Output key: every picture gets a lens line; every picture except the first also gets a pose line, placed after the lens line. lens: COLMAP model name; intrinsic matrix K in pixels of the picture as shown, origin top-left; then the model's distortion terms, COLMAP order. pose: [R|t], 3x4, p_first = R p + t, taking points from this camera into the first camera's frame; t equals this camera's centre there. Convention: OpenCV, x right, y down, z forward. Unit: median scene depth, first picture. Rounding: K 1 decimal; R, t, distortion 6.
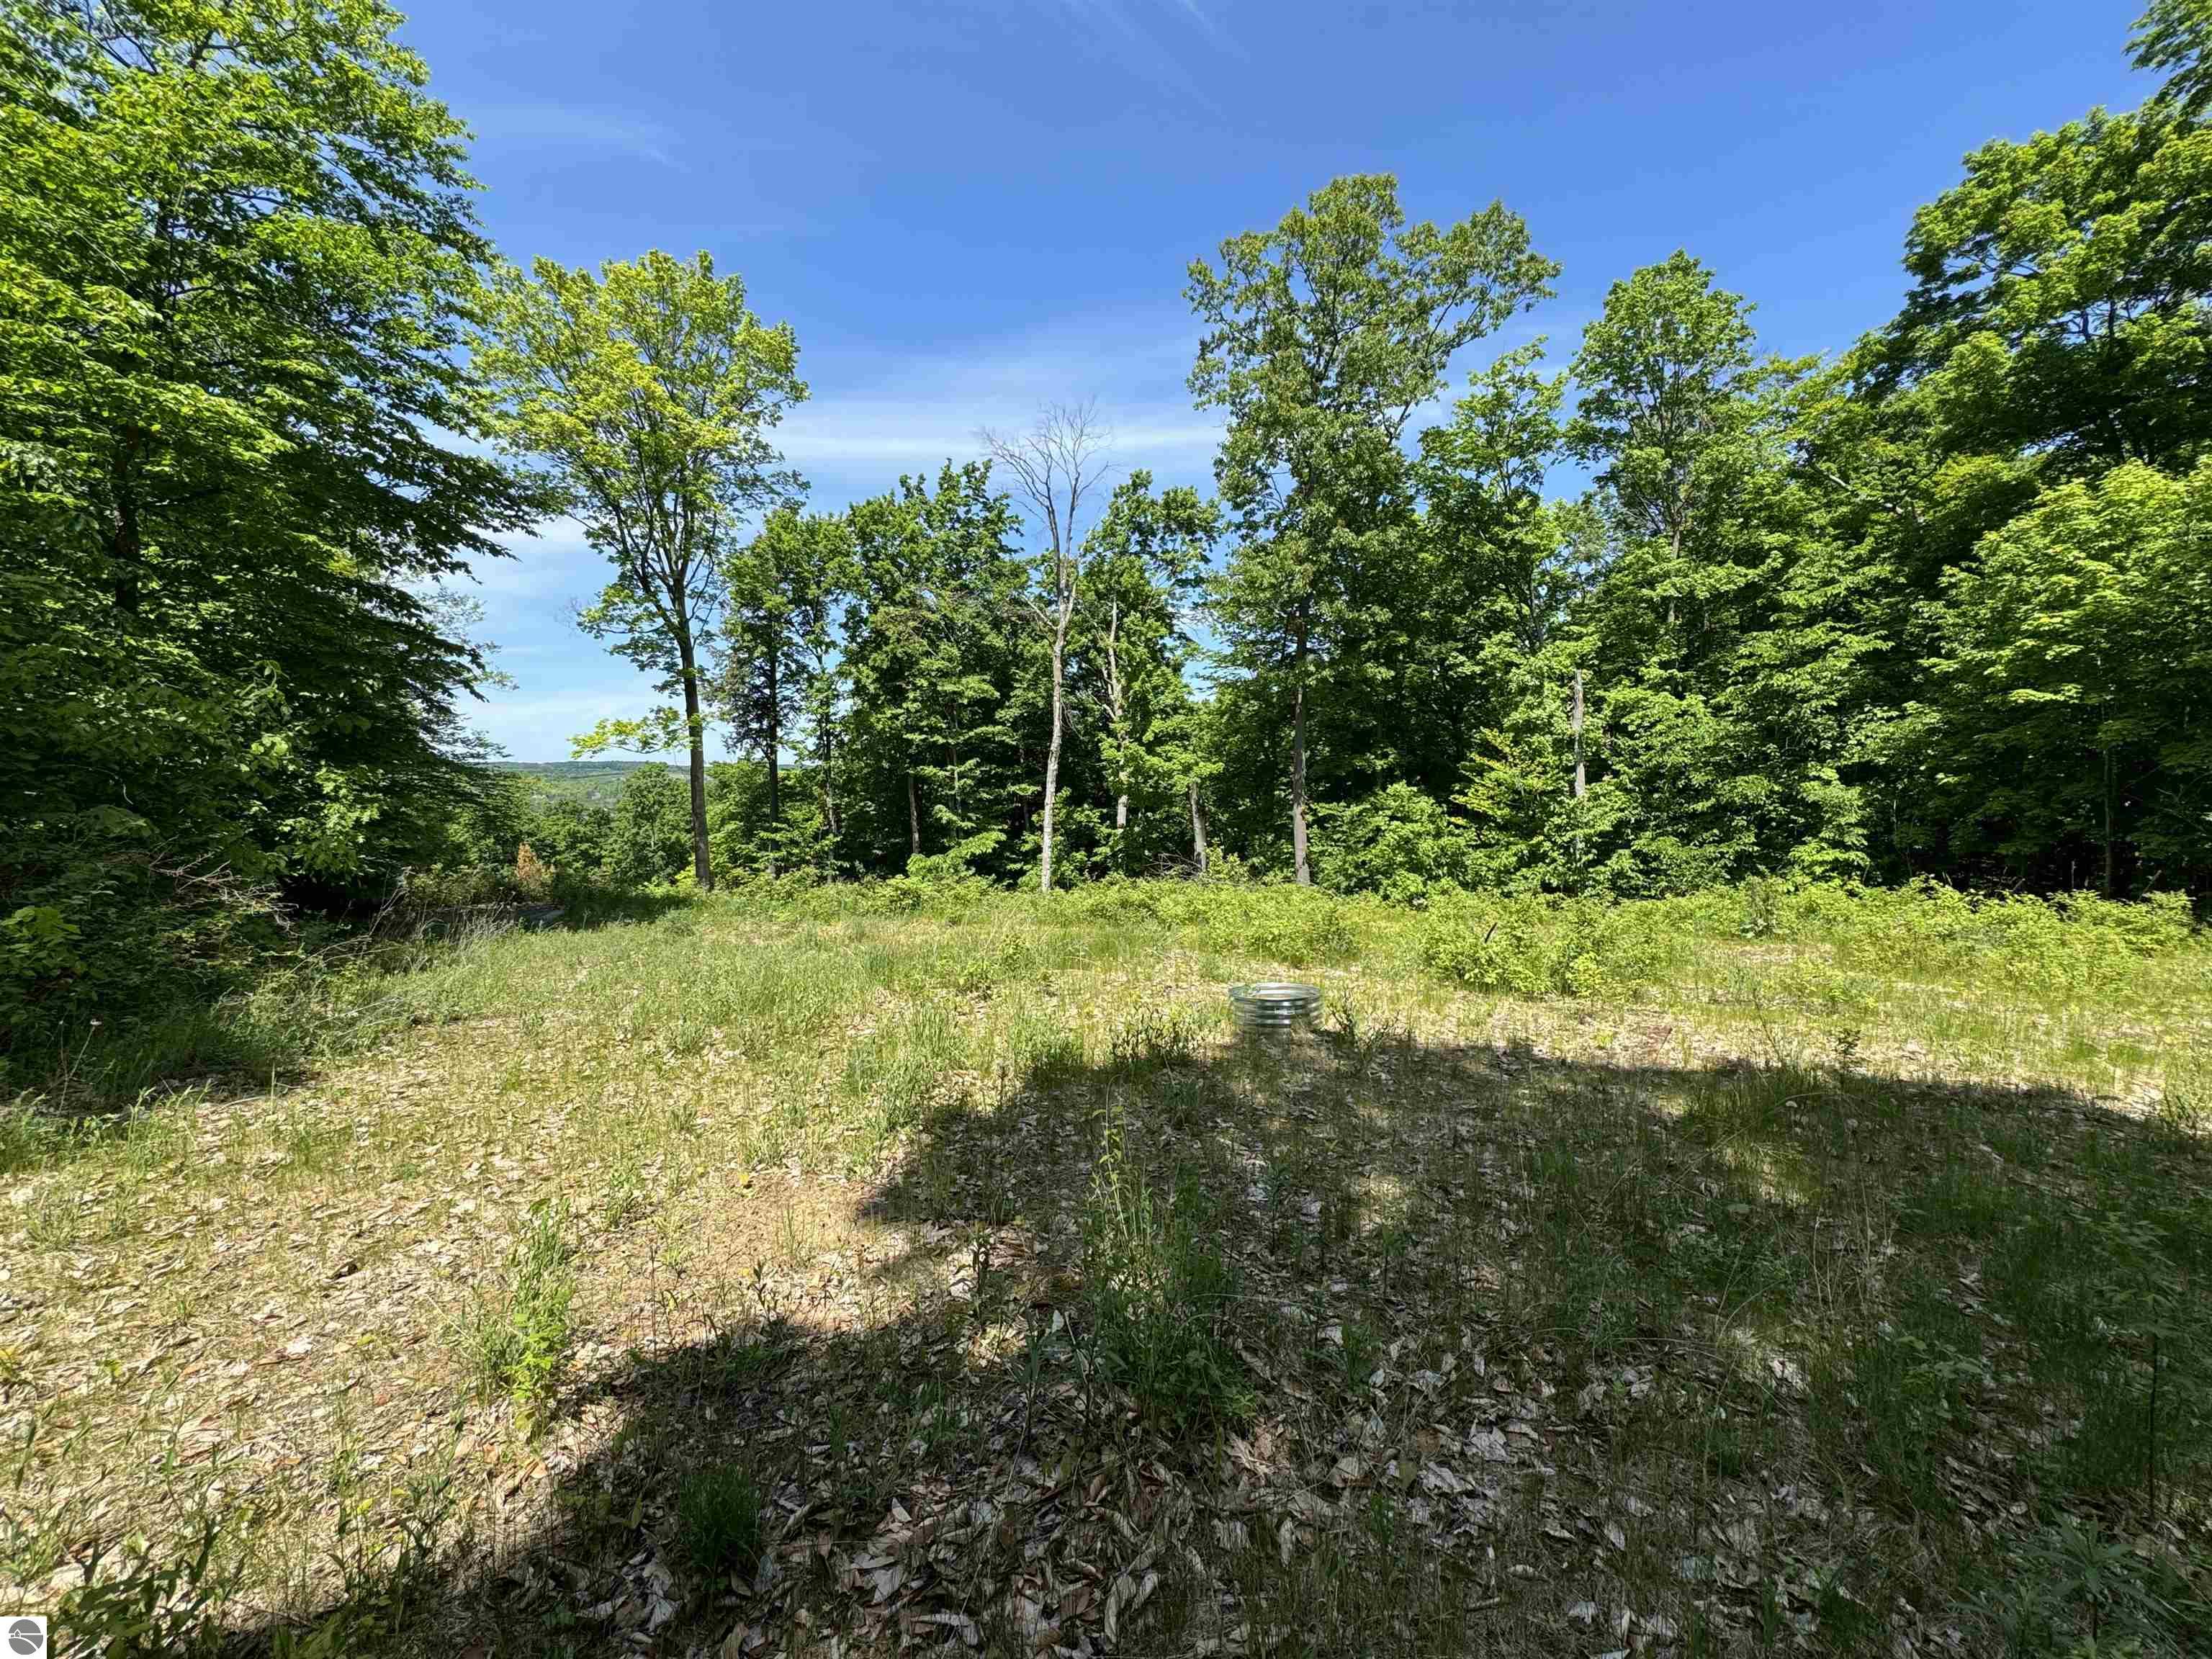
lens RADIAL K [[874.7, 0, 1109.9], [0, 874.7, 827.9], [0, 0, 1]] dist [-0.001521, -0.001373]
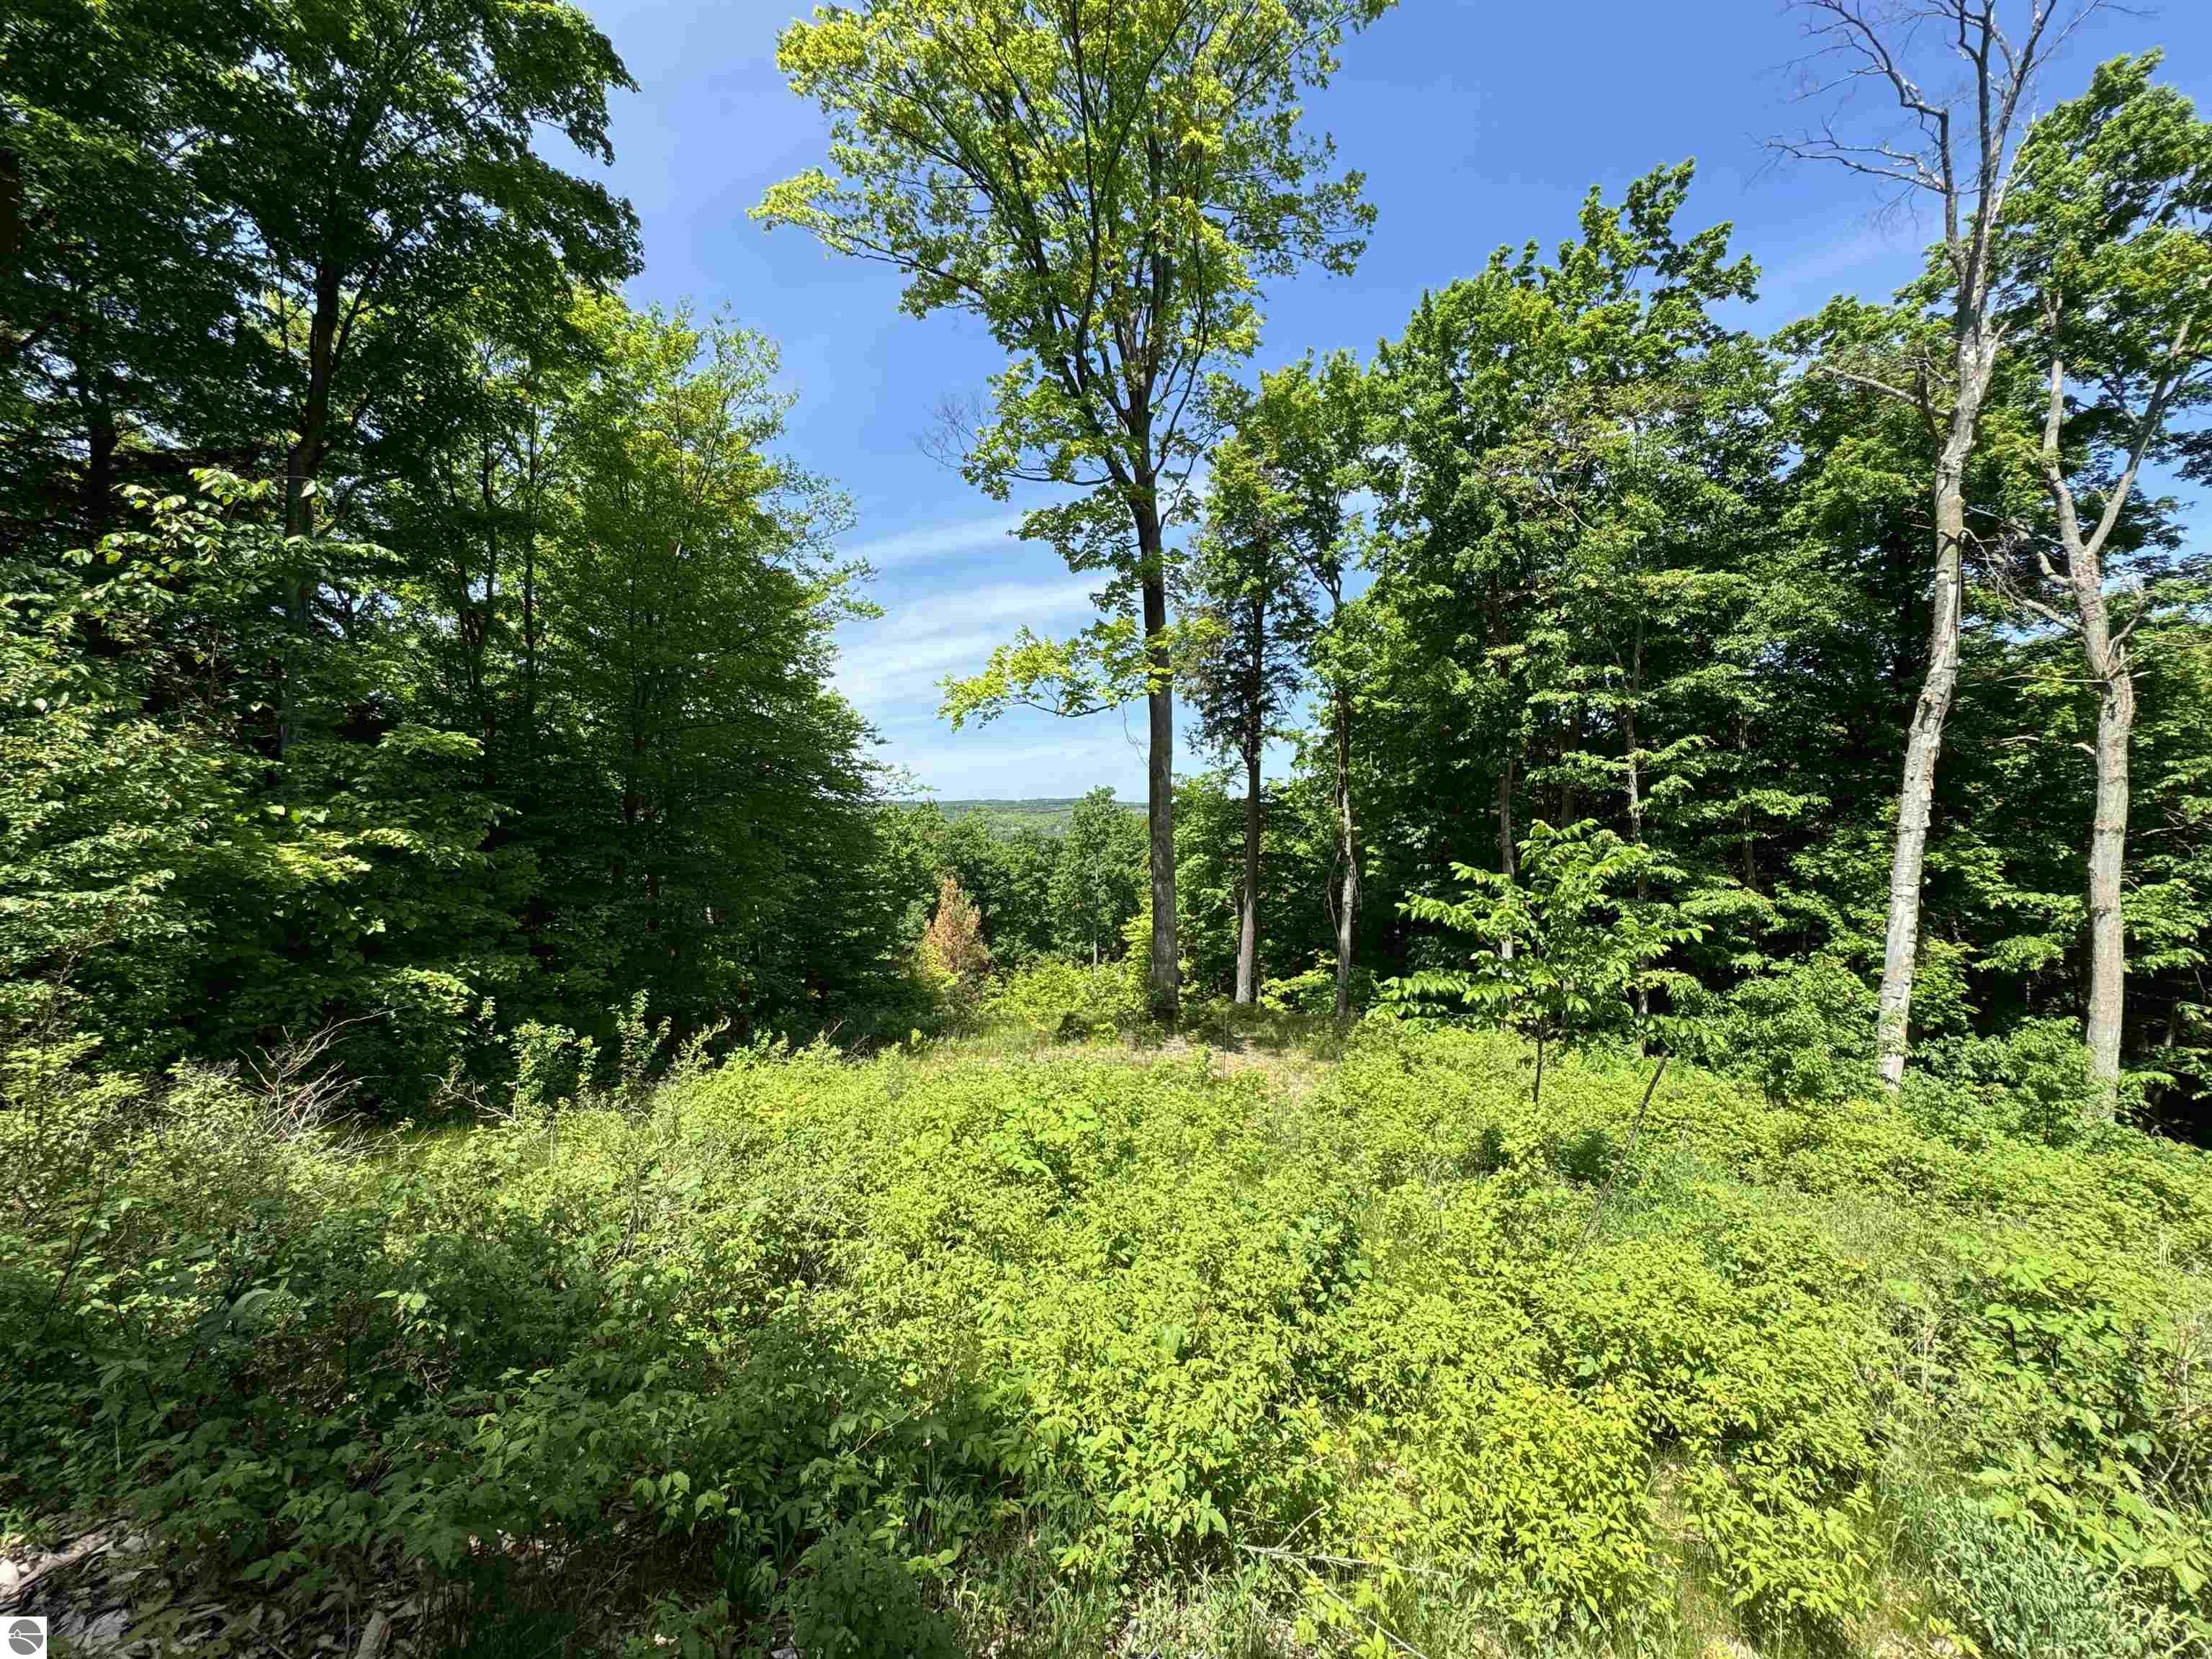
lens RADIAL K [[874.7, 0, 1118.7], [0, 874.7, 838.8], [0, 0, 1]] dist [-0.001521, -0.001373]
pose [[0.894504, 0.016687, -0.446749, -0.198839], [-0.029432, 0.999333, -0.021602, -0.003183], [0.446090, 0.032471, 0.894399, 0.399022]]
